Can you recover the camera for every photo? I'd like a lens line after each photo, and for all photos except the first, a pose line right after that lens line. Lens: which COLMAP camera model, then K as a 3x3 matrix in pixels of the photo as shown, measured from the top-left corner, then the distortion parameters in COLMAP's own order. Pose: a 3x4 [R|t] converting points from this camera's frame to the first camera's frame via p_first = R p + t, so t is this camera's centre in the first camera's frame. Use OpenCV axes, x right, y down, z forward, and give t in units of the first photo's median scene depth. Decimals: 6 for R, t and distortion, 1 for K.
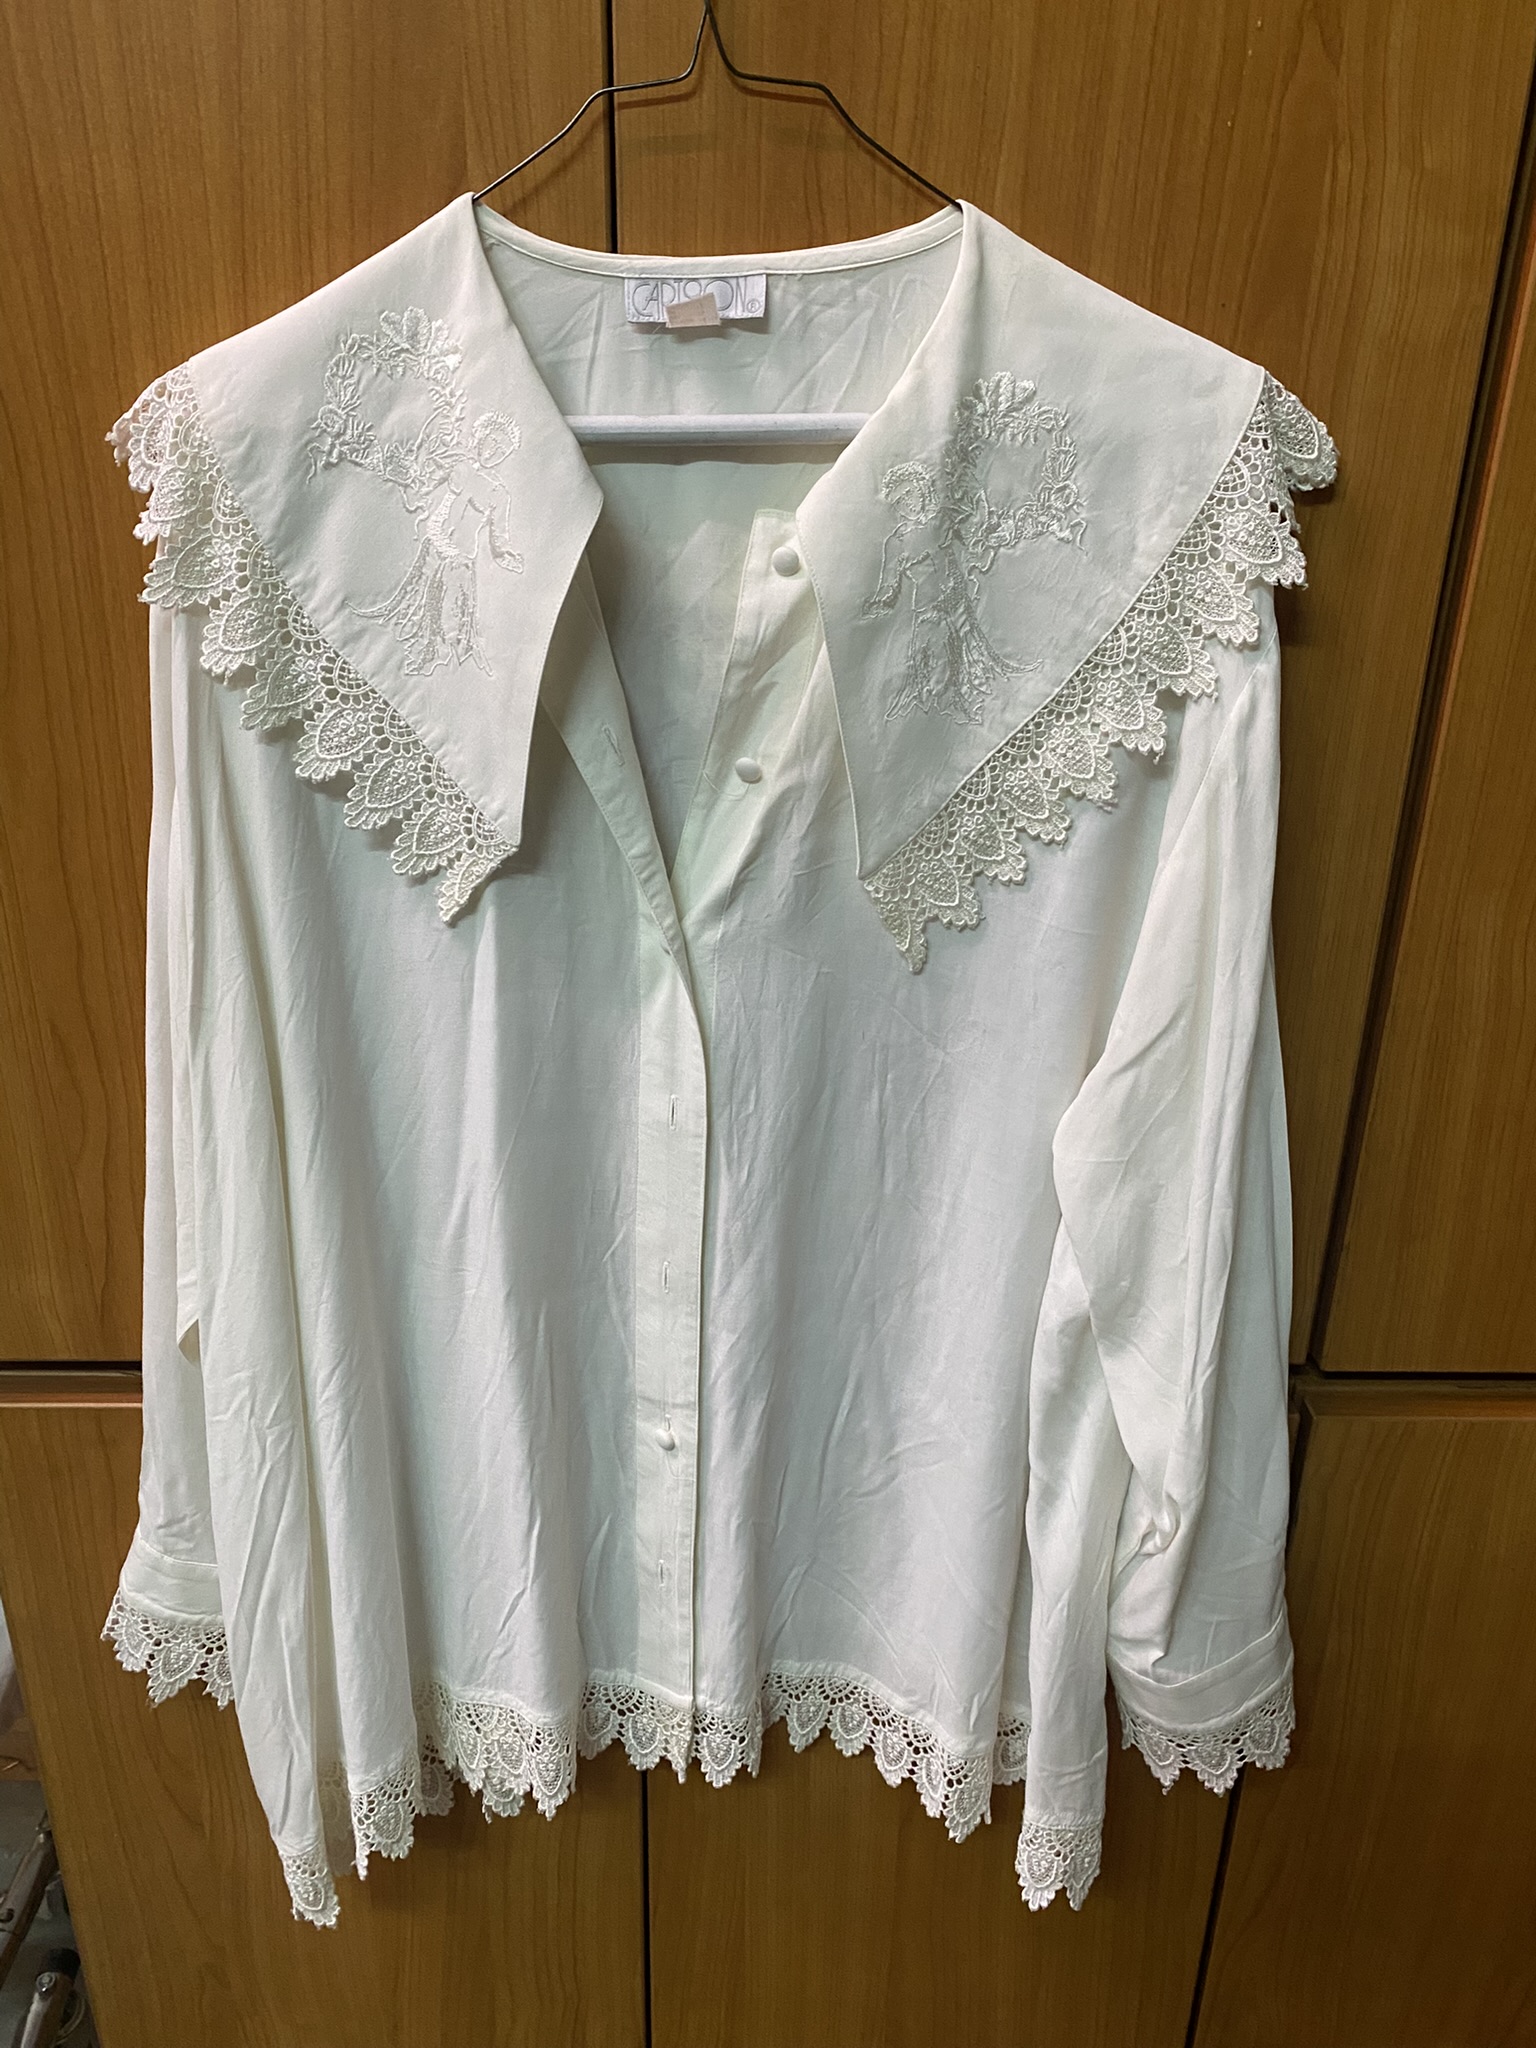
lens RADIAL K [[1522.9, 0, 770.8], [0, 1522.9, 1011.1], [0, 0, 1]] dist [0.008080, -0.005401]
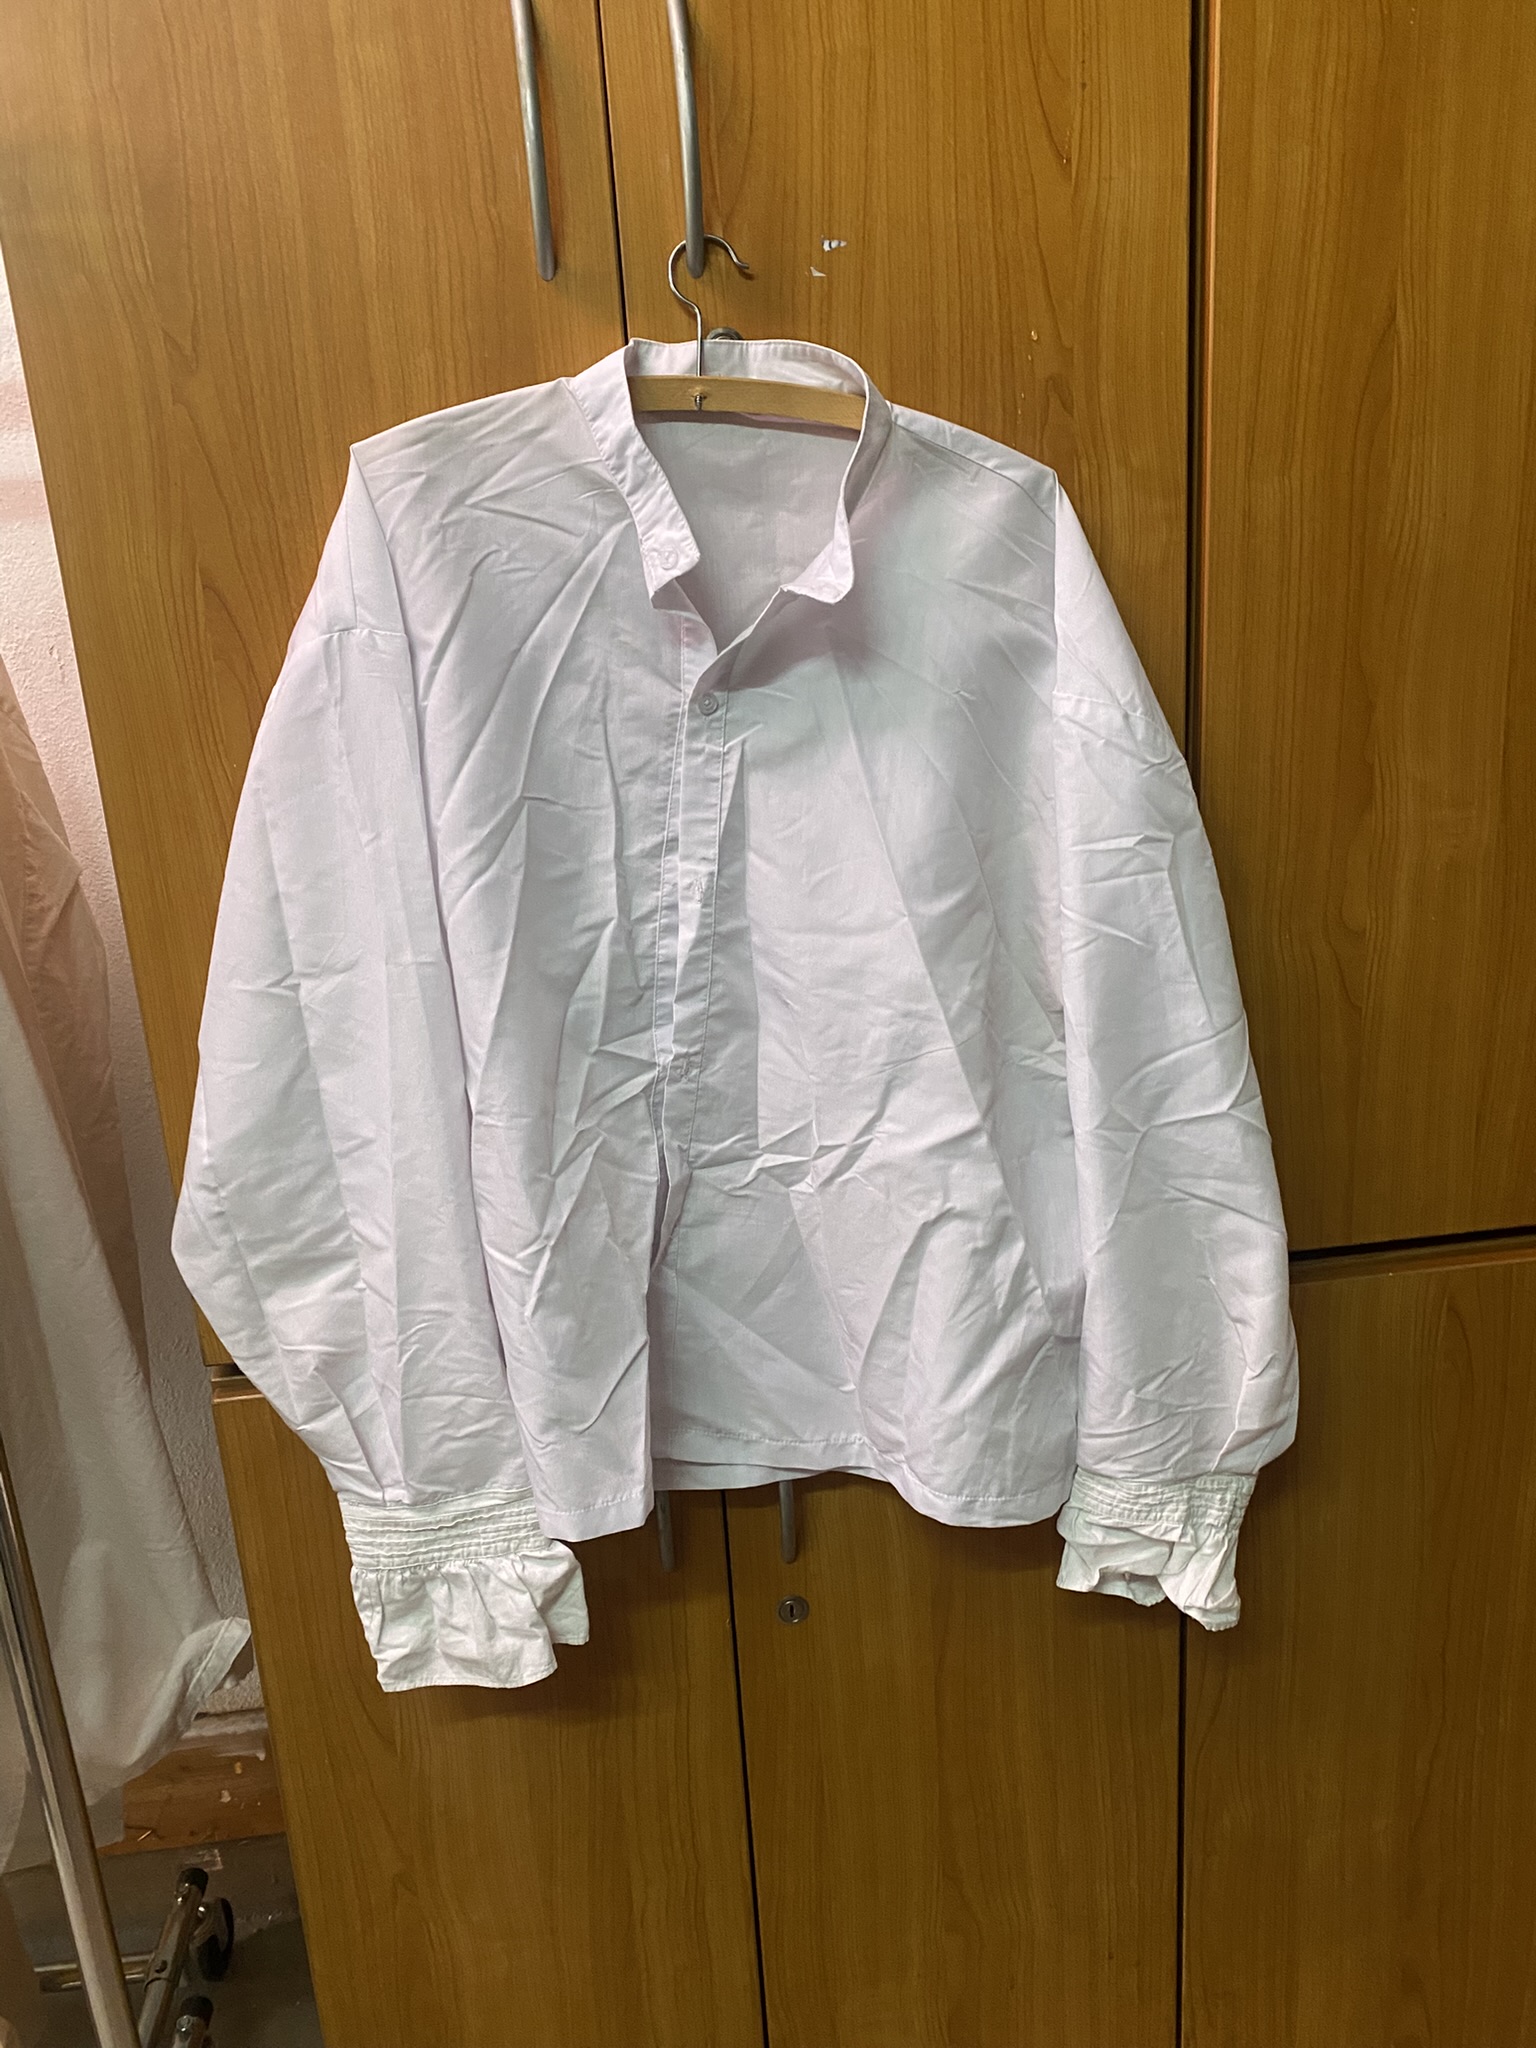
lens RADIAL K [[1534.9, 0, 757.8], [0, 1534.9, 1004.5], [0, 0, 1]] dist [-0.002680, 0.005925]
pose [[0.992449, -0.104674, 0.063938, -0.137468], [0.111315, 0.987557, -0.111090, 0.156207], [-0.051514, 0.117368, 0.991752, -0.544585]]
